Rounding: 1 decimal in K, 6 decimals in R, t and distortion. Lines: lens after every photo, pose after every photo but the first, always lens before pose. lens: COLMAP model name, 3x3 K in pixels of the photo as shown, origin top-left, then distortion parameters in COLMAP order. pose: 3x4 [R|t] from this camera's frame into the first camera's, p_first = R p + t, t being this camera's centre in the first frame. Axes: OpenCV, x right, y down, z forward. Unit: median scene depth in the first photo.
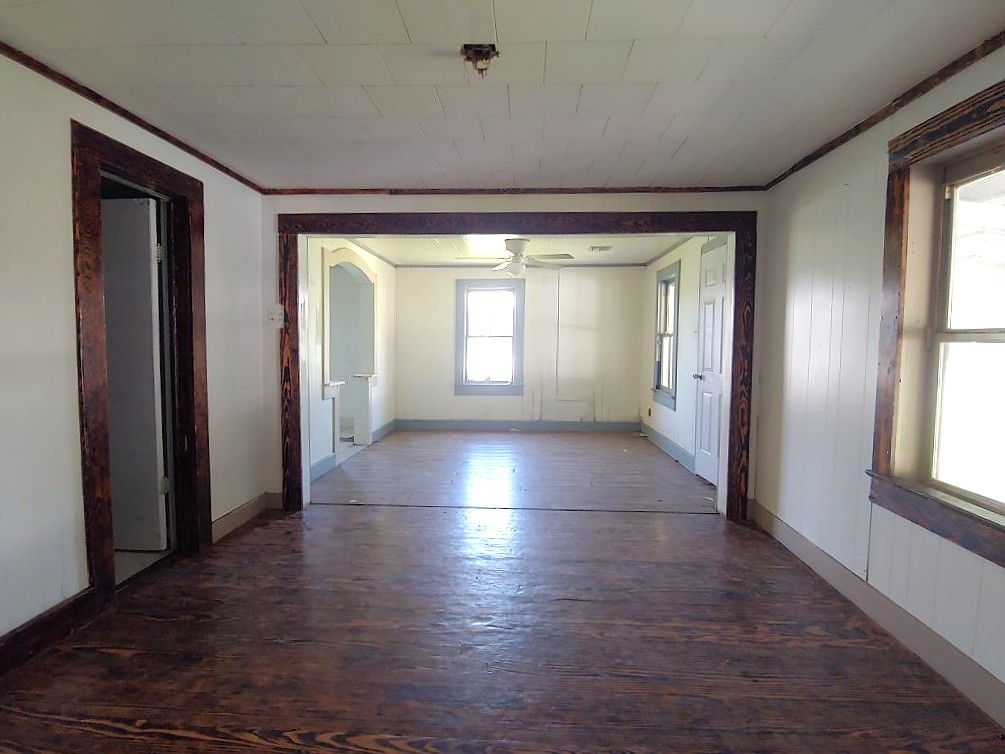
lens RADIAL K [[508.5, 0, 502.5], [0, 508.5, 377.0], [0, 0, 1]] dist [-0.021799, -0.000430]
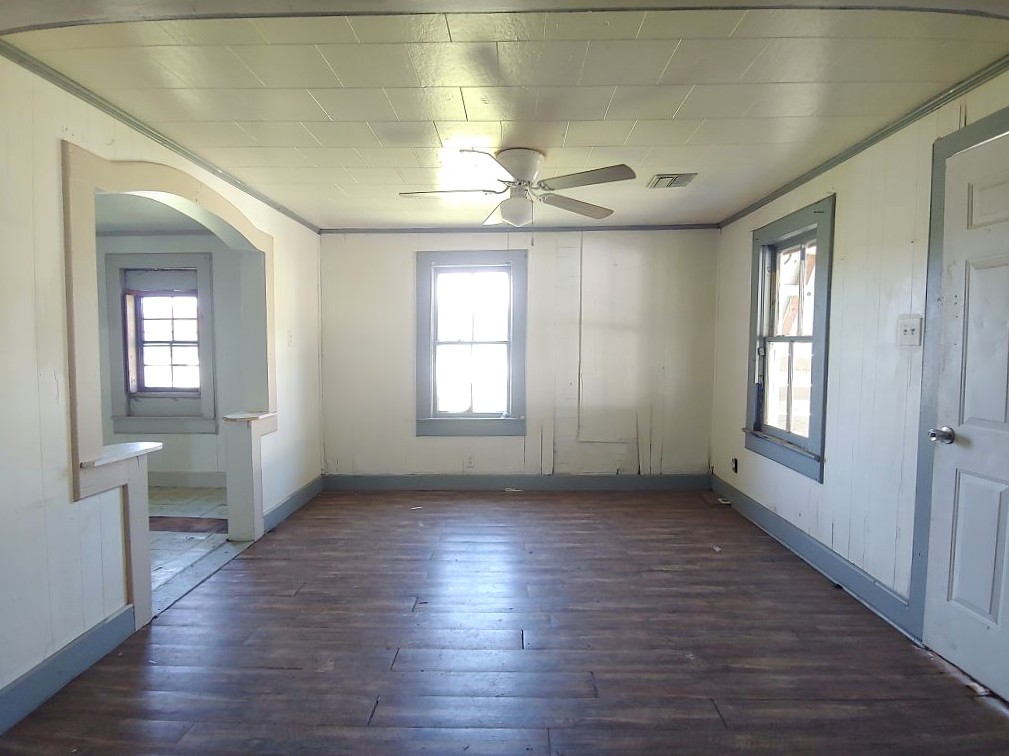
lens RADIAL K [[510.5, 0, 504.5], [0, 510.5, 378.0], [0, 0, 1]] dist [-0.021799, -0.000430]
pose [[0.999632, -0.011490, 0.024571, -0.000561], [0.011494, 0.999934, -0.000005, -0.035677], [-0.024569, 0.000287, 0.999698, 0.371521]]
